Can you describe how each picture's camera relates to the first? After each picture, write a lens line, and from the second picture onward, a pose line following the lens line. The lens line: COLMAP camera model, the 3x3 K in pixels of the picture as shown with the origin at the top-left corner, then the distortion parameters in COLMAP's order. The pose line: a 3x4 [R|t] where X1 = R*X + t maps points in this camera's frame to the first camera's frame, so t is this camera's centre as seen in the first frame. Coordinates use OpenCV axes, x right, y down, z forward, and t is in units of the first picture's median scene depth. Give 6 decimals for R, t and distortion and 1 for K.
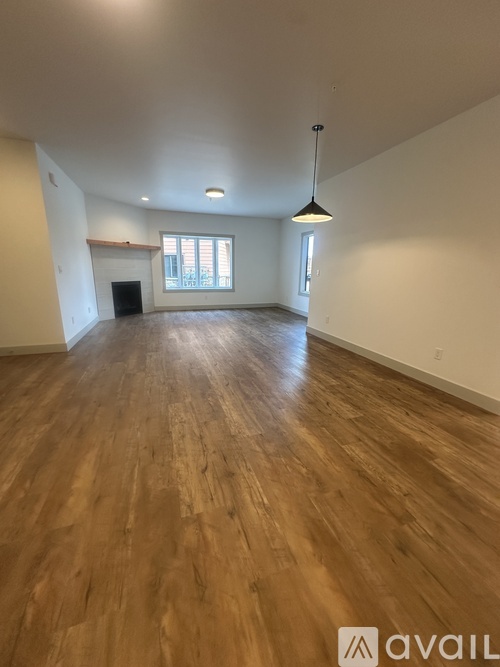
lens RADIAL K [[266.4, 0, 249.3], [0, 266.4, 333.3], [0, 0, 1]] dist [-0.004006, 0.000638]
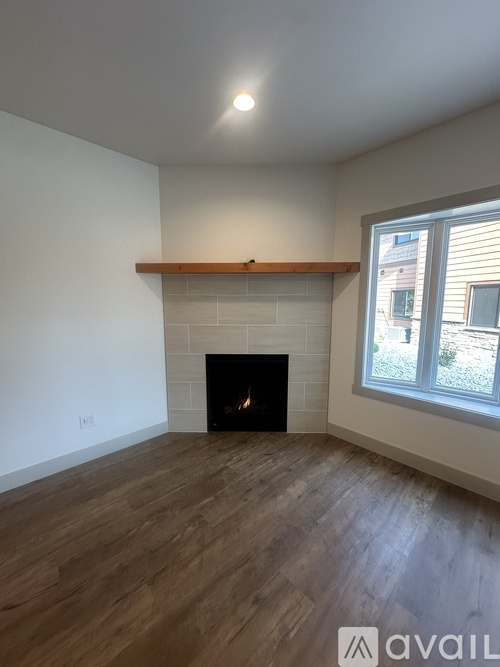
lens RADIAL K [[266.4, 0, 249.3], [0, 266.4, 333.3], [0, 0, 1]] dist [-0.004006, 0.000638]
pose [[0.416954, 0.101339, -0.903261, -0.124088], [-0.206986, 0.978241, 0.014204, -0.333236], [0.885046, 0.181040, 0.428857, 1.169285]]
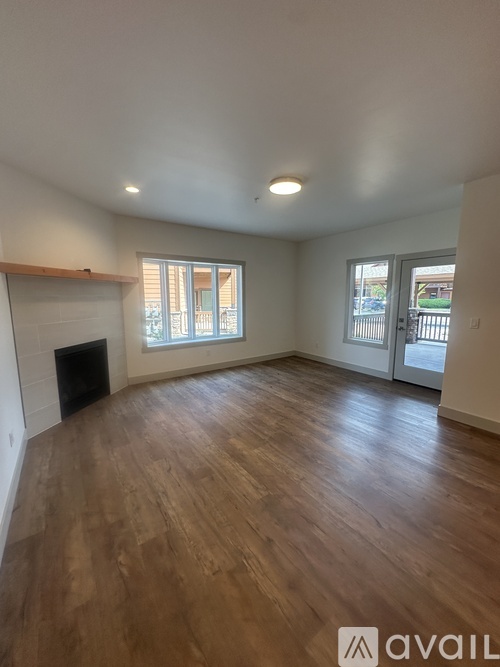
lens RADIAL K [[268.3, 0, 250.4], [0, 268.3, 331.6], [0, 0, 1]] dist [0.002058, 0.000177]
pose [[0.958391, -0.054947, 0.280120, -0.419237], [0.083794, 0.992222, -0.092058, -0.202790], [-0.272883, 0.111700, 0.955541, 0.583459]]
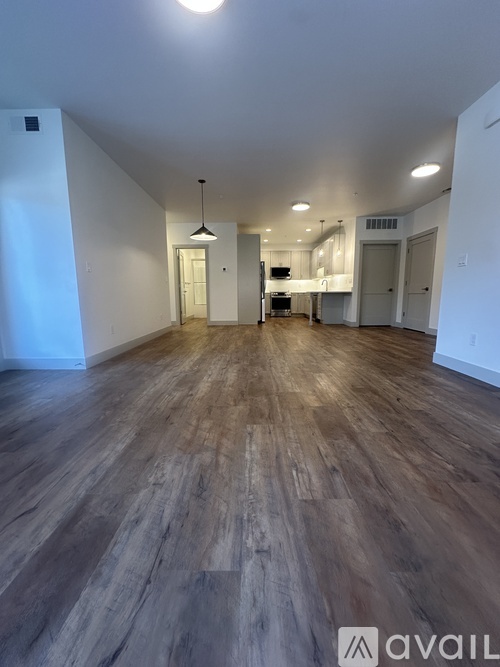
lens RADIAL K [[266.4, 0, 249.3], [0, 266.4, 333.3], [0, 0, 1]] dist [-0.004006, 0.000638]
pose [[-0.943328, -0.060478, 0.326304, -0.338370], [0.068164, 0.926980, 0.368866, -0.301181], [-0.324786, 0.370204, -0.870324, 1.560248]]
